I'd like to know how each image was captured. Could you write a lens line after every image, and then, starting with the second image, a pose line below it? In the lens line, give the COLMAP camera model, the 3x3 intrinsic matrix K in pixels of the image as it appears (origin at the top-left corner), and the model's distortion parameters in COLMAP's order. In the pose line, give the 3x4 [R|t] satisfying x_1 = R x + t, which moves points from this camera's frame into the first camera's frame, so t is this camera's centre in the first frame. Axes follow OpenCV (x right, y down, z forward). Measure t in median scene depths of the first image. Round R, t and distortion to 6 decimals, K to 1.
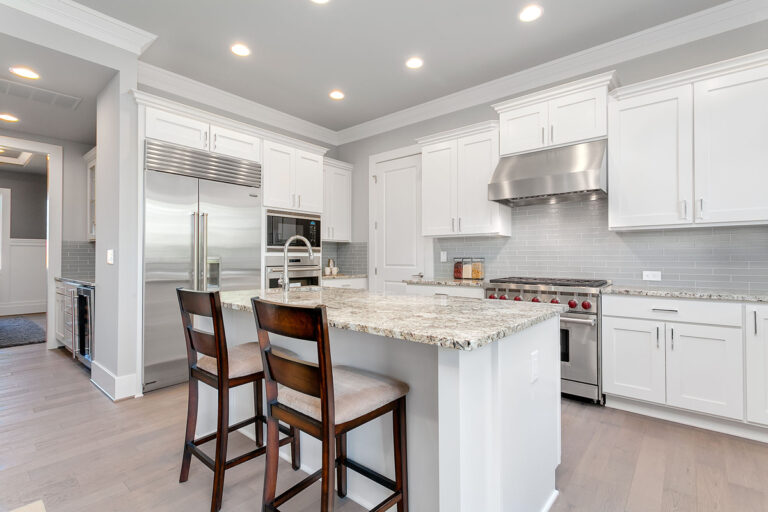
lens RADIAL K [[367.1, 0, 383.8], [0, 367.1, 254.5], [0, 0, 1]] dist [0.000121, -0.001365]
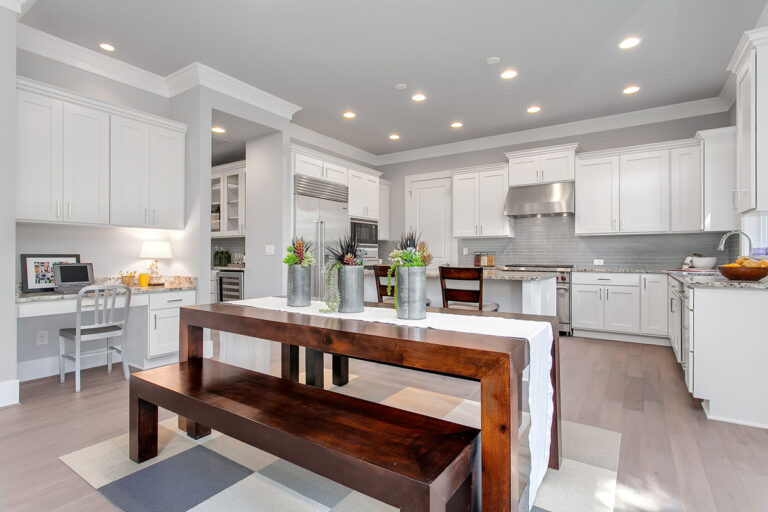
lens RADIAL K [[384.7, 0, 383.9], [0, 384.7, 255.5], [0, 0, 1]] dist [-0.022073, 0.000380]
pose [[0.993939, 0.000888, 0.109932, -0.407416], [-0.002106, 0.999938, 0.010961, 0.009383], [-0.109916, -0.011126, 0.993879, -0.586171]]
